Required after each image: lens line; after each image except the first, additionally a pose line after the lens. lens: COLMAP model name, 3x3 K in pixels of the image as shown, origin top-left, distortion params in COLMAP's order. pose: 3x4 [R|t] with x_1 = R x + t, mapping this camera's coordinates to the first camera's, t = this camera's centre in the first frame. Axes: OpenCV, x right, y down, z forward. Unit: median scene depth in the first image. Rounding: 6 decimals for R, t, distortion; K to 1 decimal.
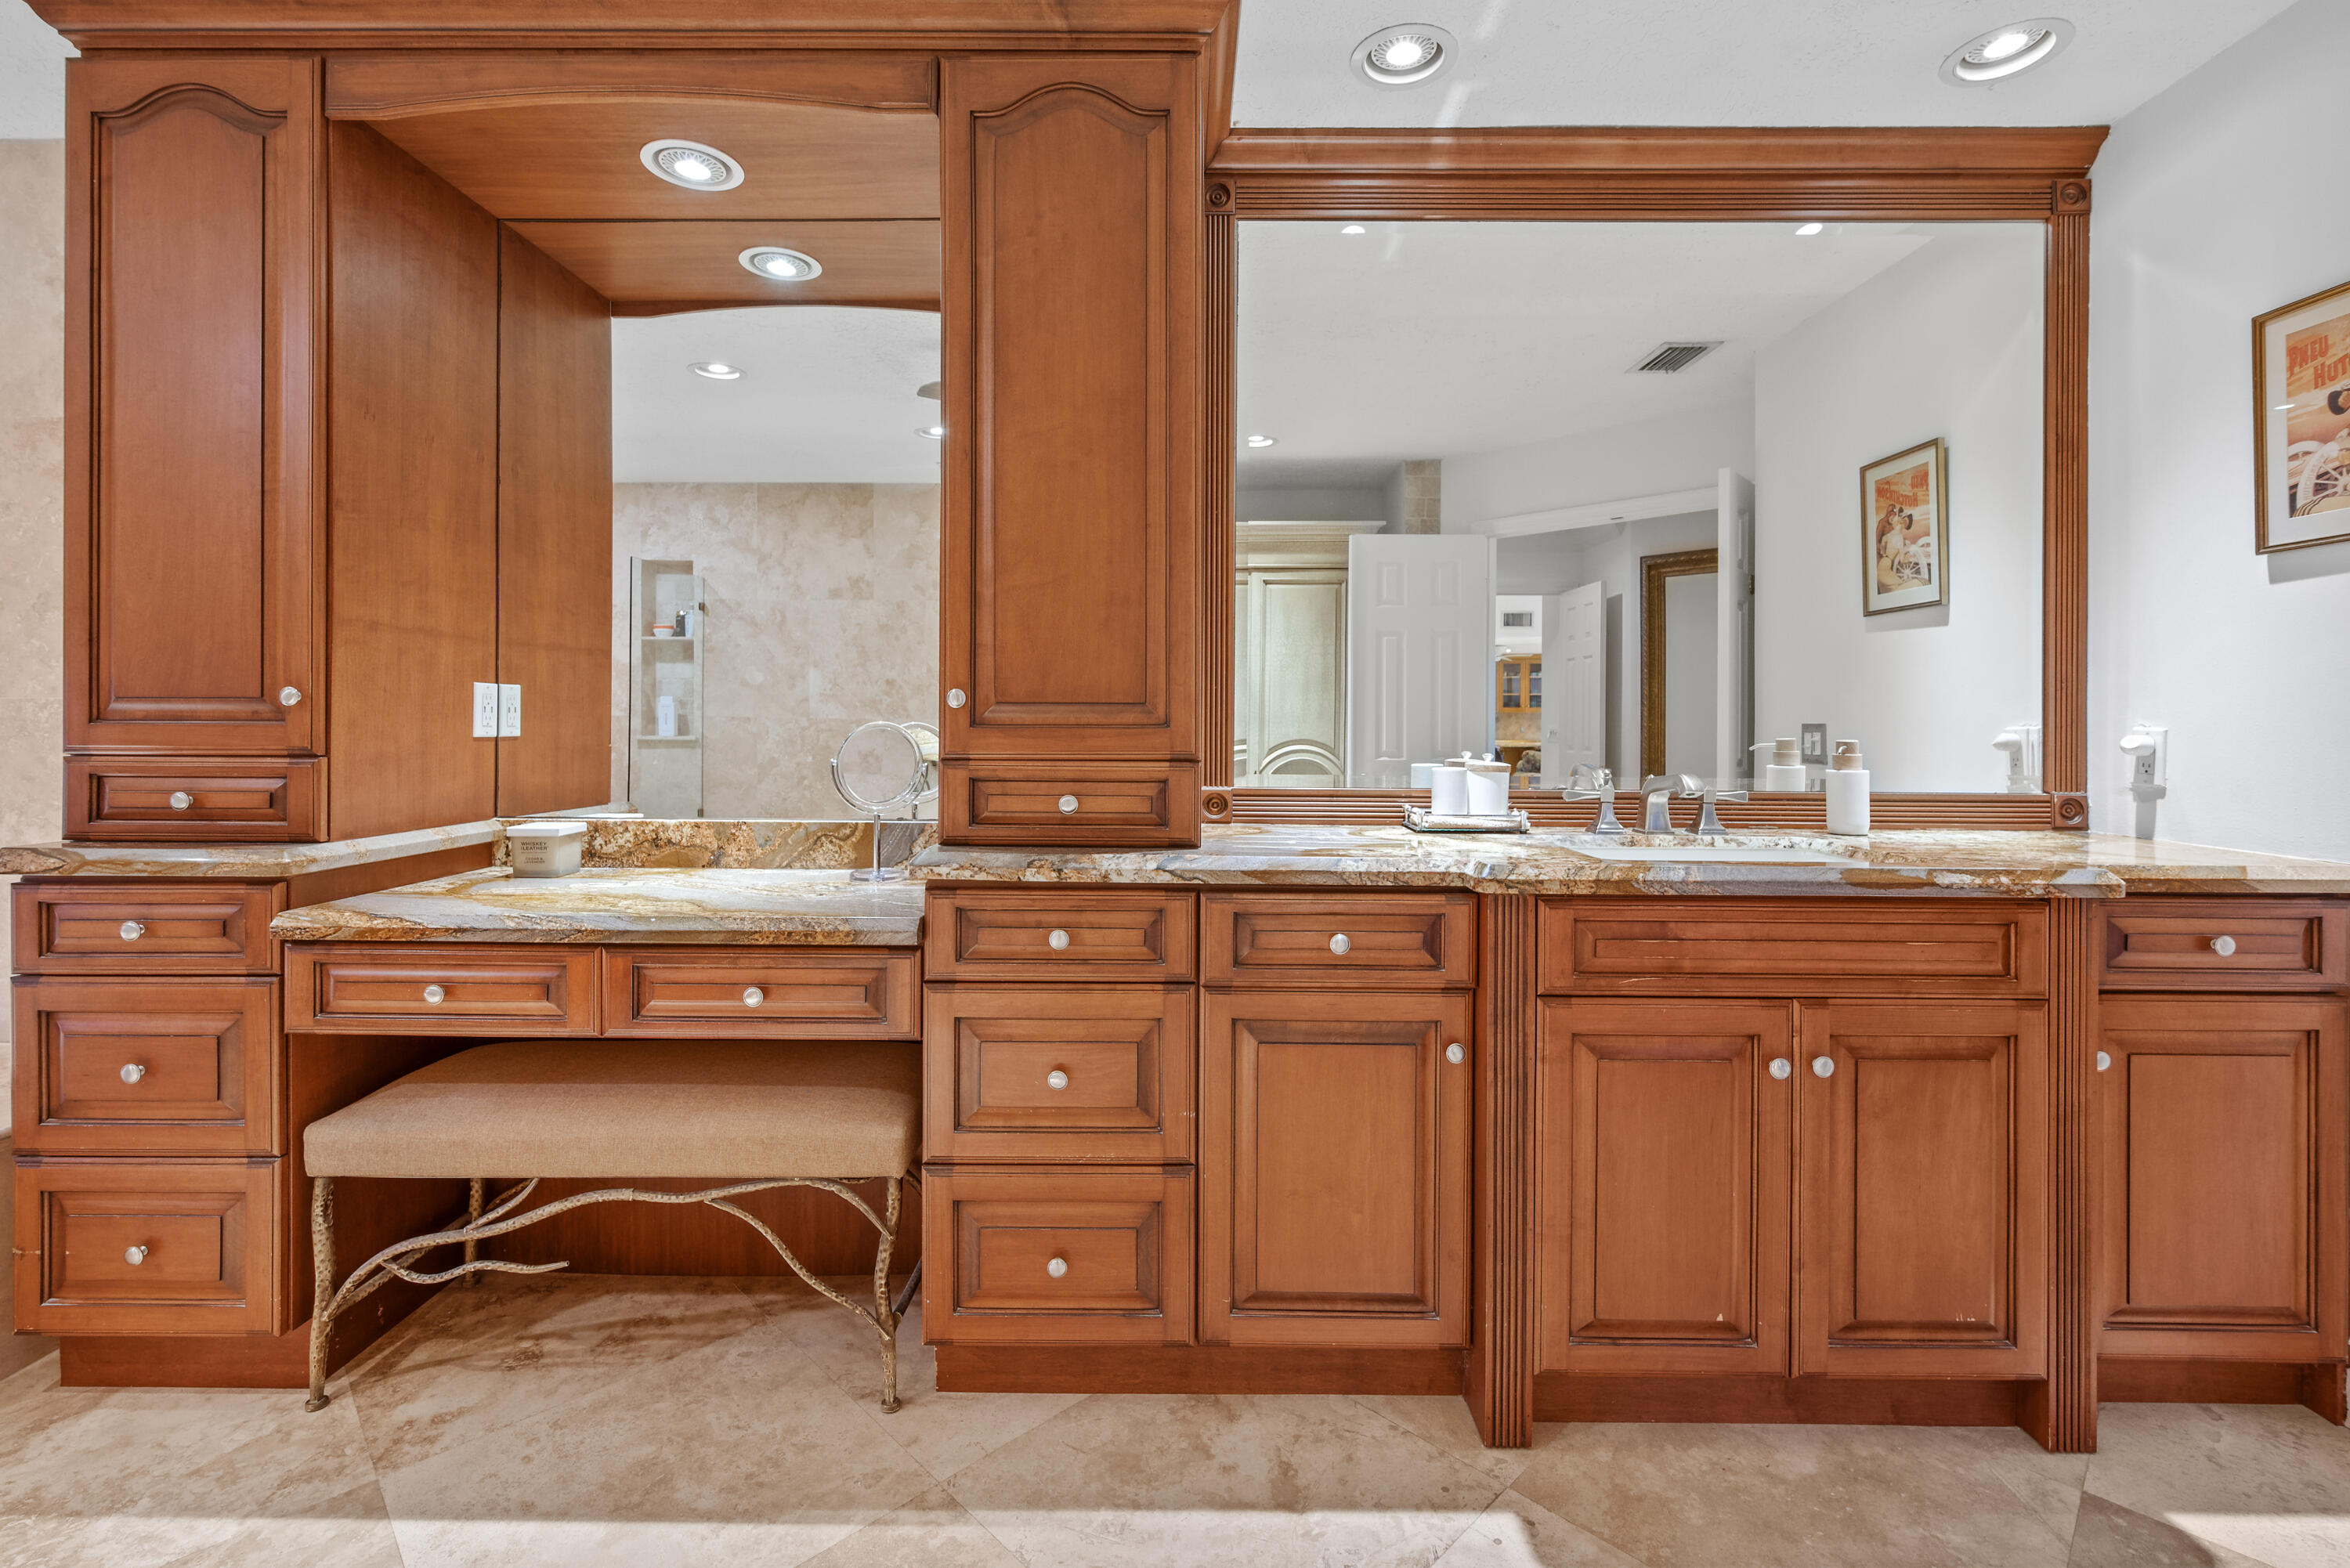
lens RADIAL K [[1044.6, 0, 1177.8], [0, 1044.6, 730.4], [0, 0, 1]] dist [0.000555, -0.001593]
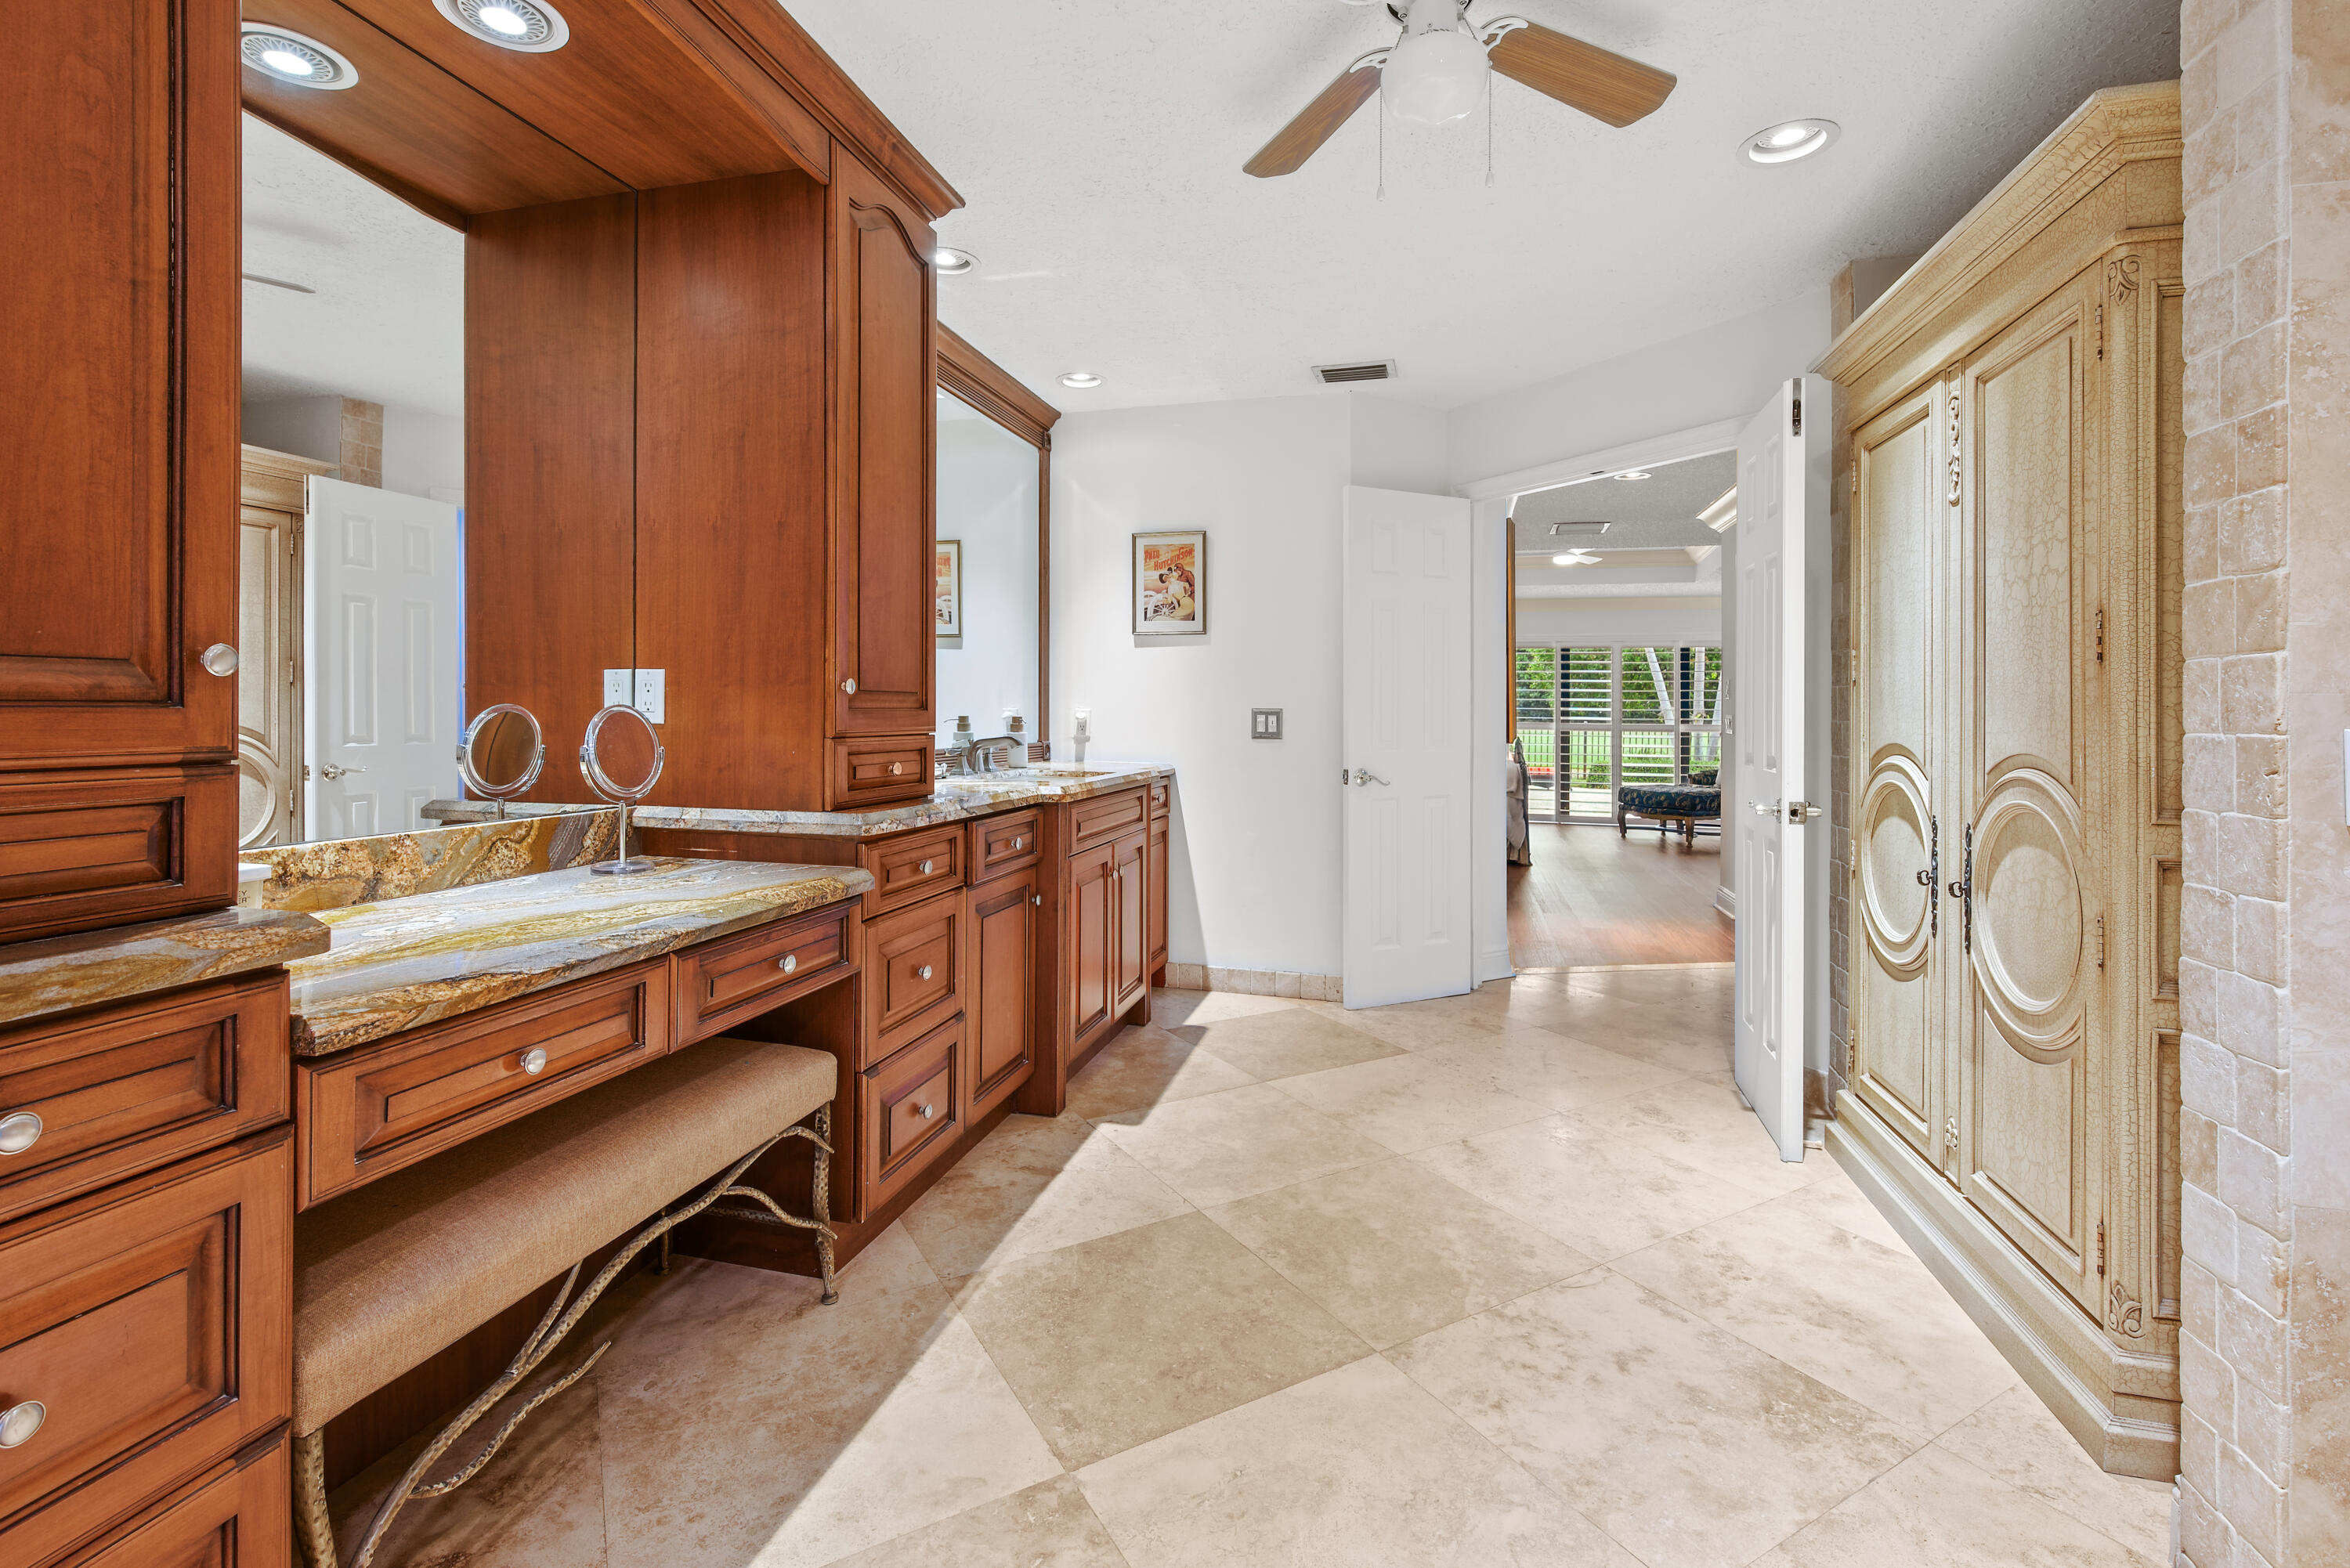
lens RADIAL K [[1044.6, 0, 1184.7], [0, 1044.6, 709.4], [0, 0, 1]] dist [0.000555, -0.001593]
pose [[0.244177, -0.001769, 0.969729, -1.294916], [0.000156, 0.999998, 0.001785, -0.006243], [-0.969731, -0.000285, 0.244177, 0.338927]]
